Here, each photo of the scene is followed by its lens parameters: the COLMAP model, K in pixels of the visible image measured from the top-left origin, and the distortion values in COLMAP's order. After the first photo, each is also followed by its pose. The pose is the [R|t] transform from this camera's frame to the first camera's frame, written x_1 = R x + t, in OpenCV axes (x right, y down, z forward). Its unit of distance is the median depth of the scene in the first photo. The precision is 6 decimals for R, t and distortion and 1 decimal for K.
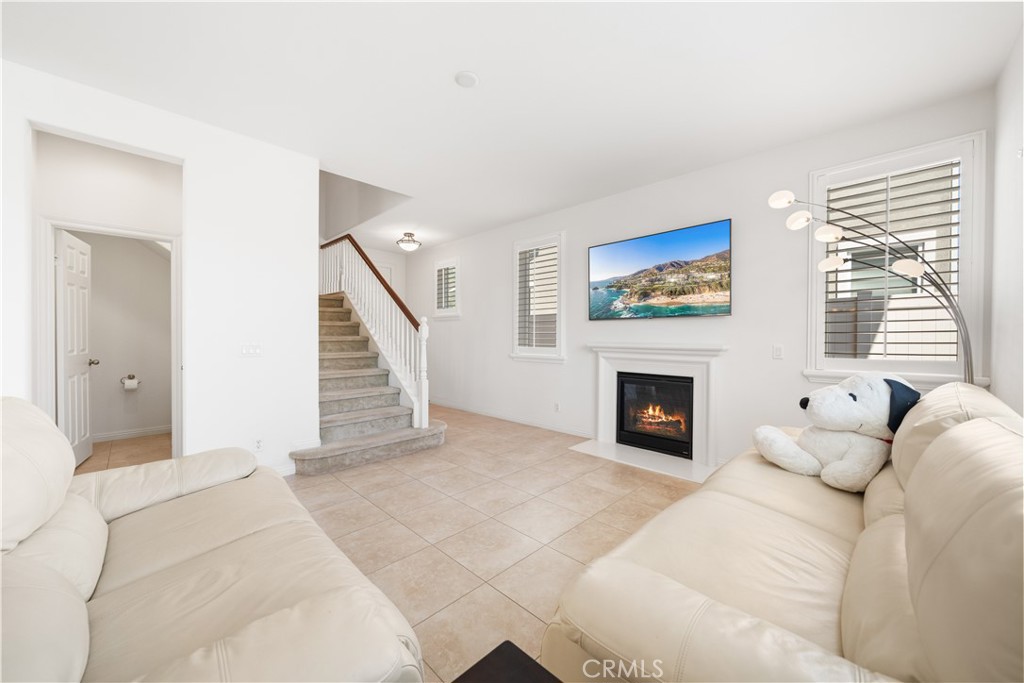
lens RADIAL K [[373.2, 0, 512.0], [0, 373.2, 341.5], [0, 0, 1]] dist [0.000673, 0.000124]
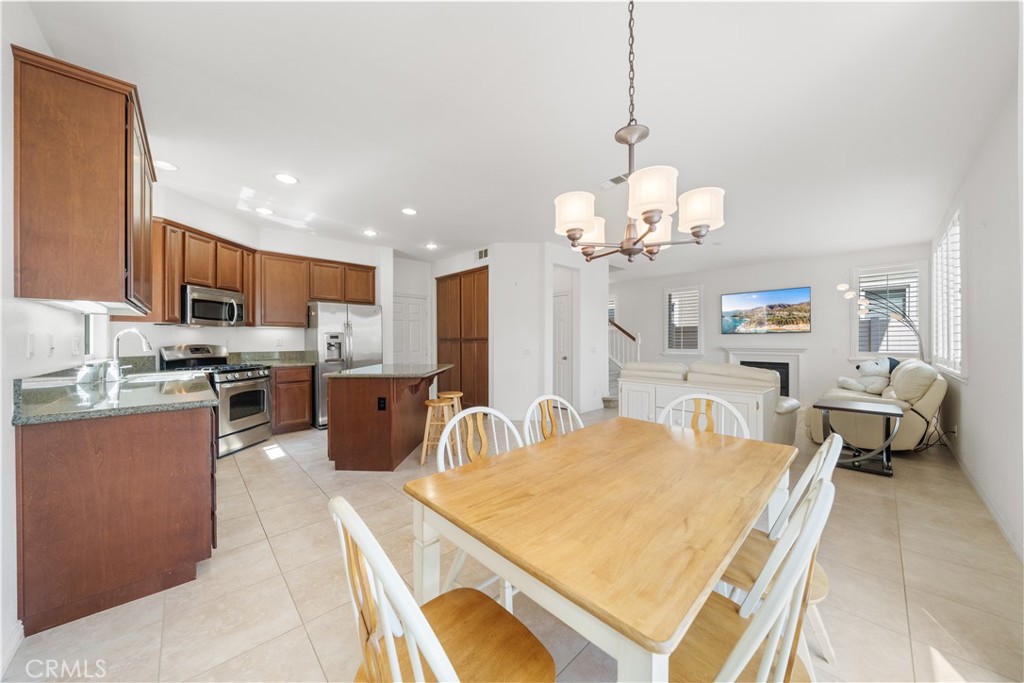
lens RADIAL K [[350.1, 0, 512.0], [0, 350.1, 341.5], [0, 0, 1]] dist [-0.000350, -0.000075]
pose [[0.999451, -0.002643, -0.033022, -1.023594], [0.002243, 0.999924, -0.012143, -0.000173], [0.033052, 0.012063, 0.999381, -1.015626]]
